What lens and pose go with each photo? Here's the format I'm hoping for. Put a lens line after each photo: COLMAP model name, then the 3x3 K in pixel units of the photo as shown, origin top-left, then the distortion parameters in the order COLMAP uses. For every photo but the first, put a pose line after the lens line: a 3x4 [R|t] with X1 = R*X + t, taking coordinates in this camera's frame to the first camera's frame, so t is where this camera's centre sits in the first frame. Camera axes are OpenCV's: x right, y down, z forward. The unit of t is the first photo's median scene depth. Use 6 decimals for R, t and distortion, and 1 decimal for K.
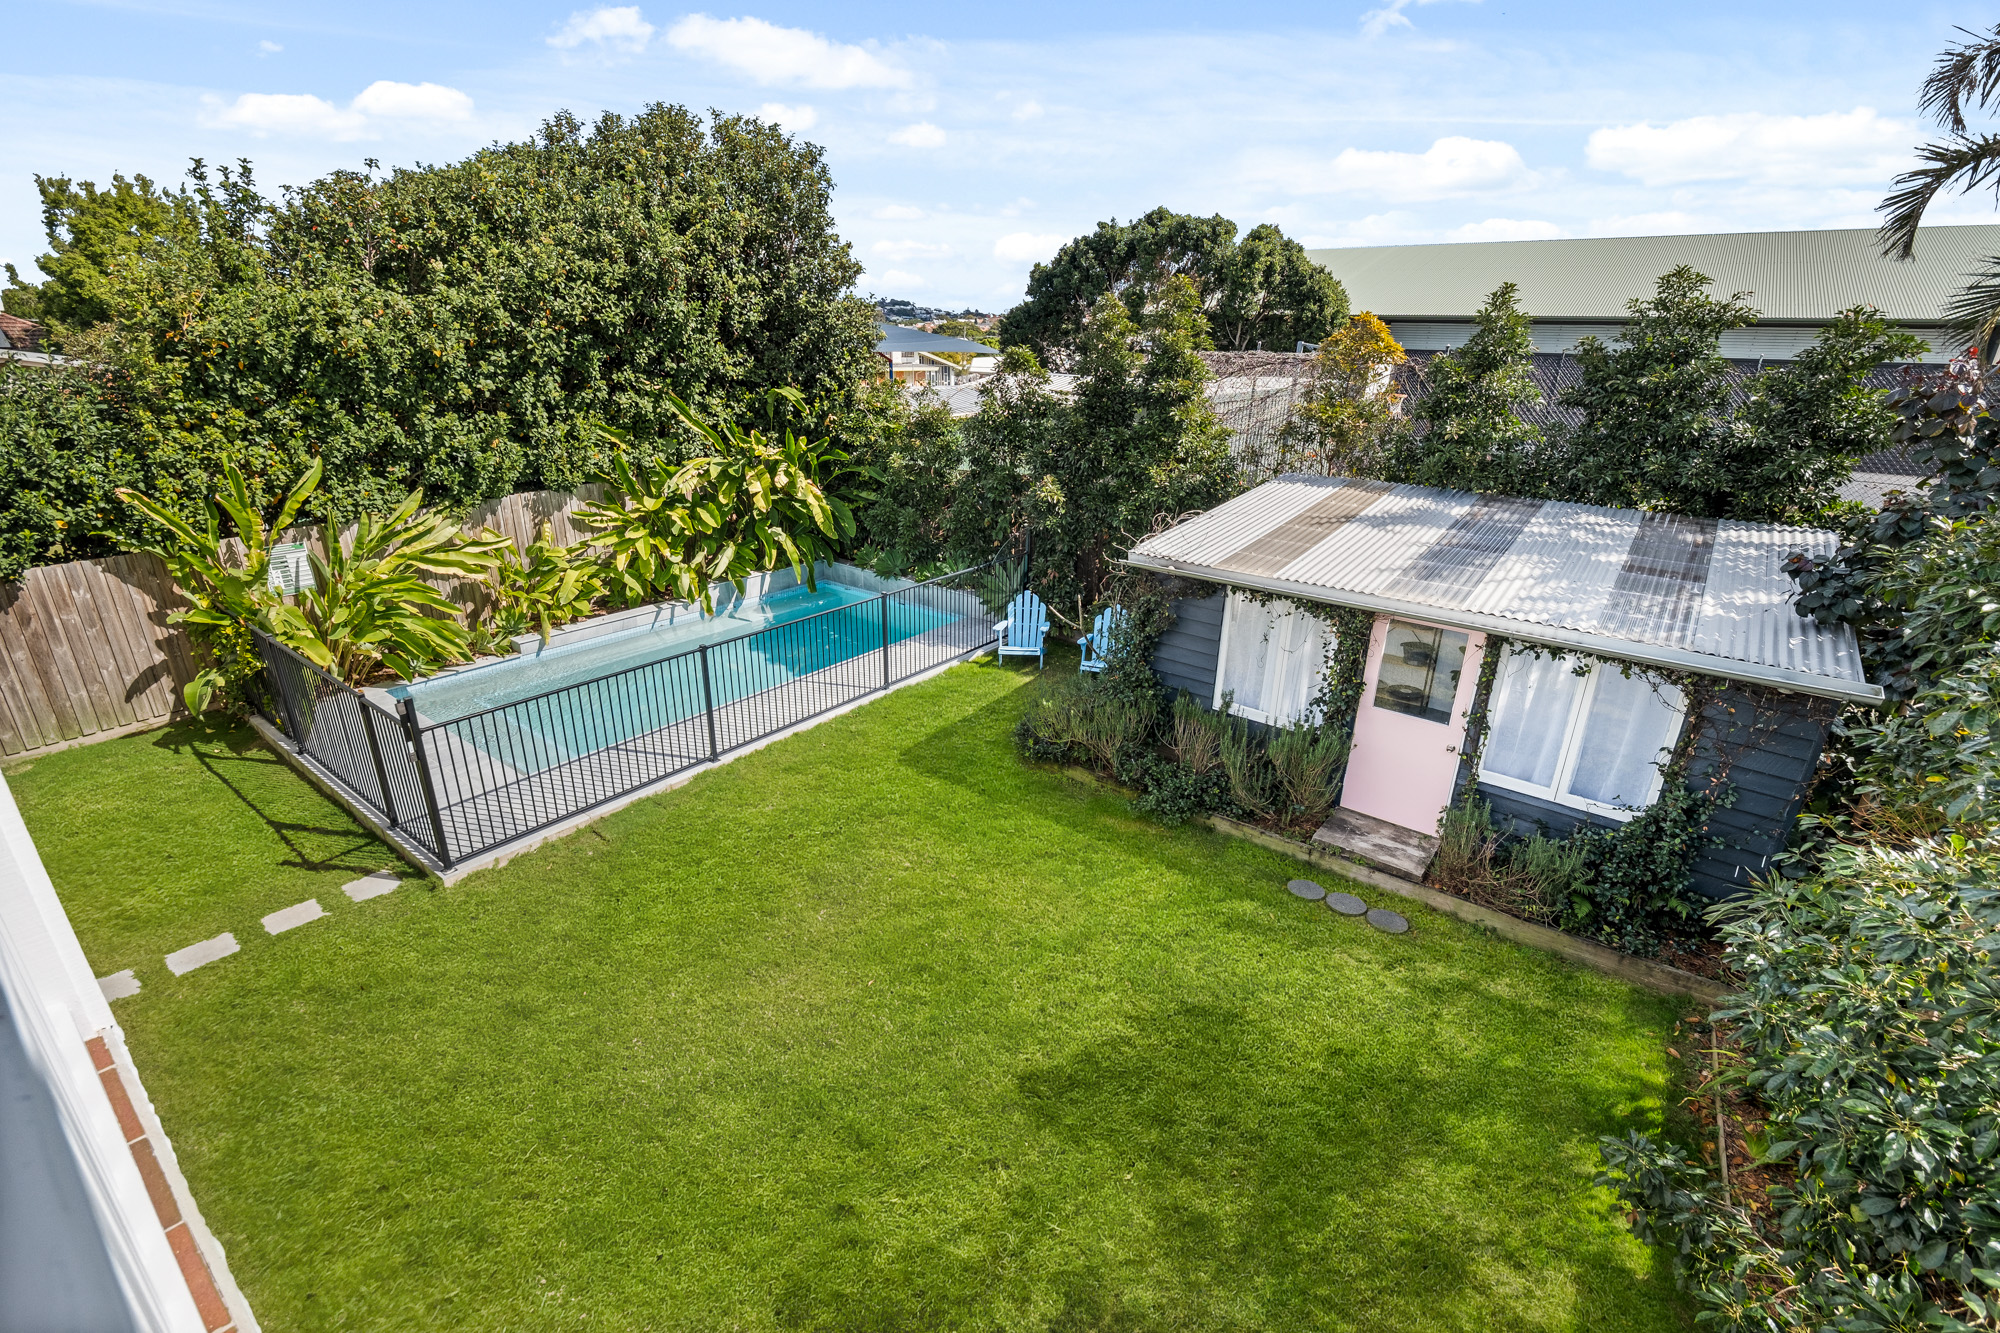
lens RADIAL K [[848.2, 0, 1005.0], [0, 848.2, 656.9], [0, 0, 1]] dist [0.000063, -0.000210]
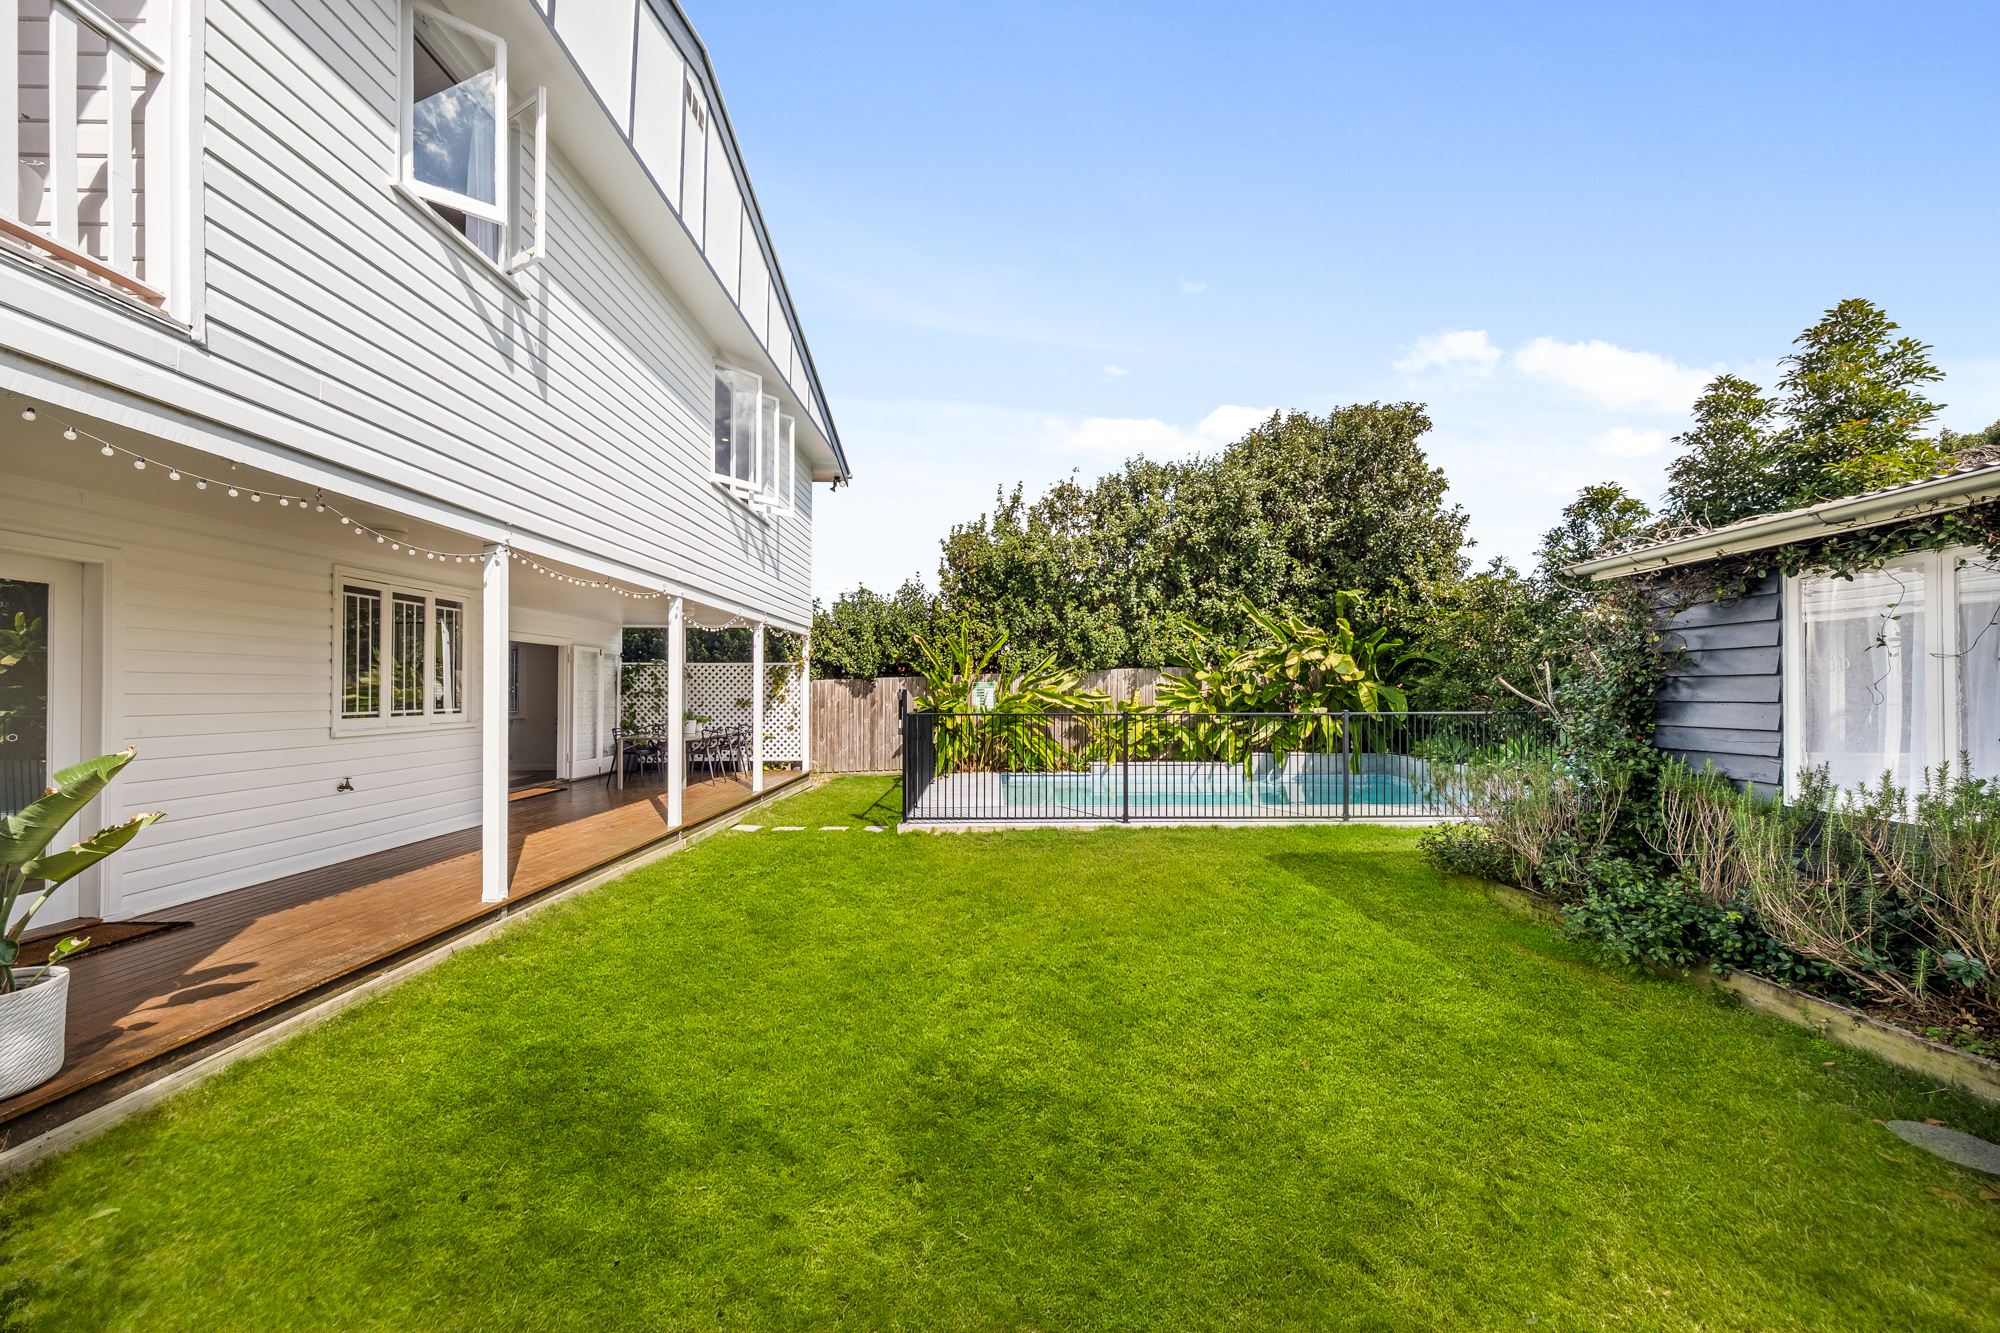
lens RADIAL K [[676.7, 0, 1000.3], [0, 676.7, 684.7], [0, 0, 1]] dist [-0.001394, -0.000096]
pose [[0.612735, -0.023495, -0.789939, 0.179418], [-0.259716, 0.938053, -0.229355, 0.139302], [0.746394, 0.345693, 0.568676, 0.224201]]
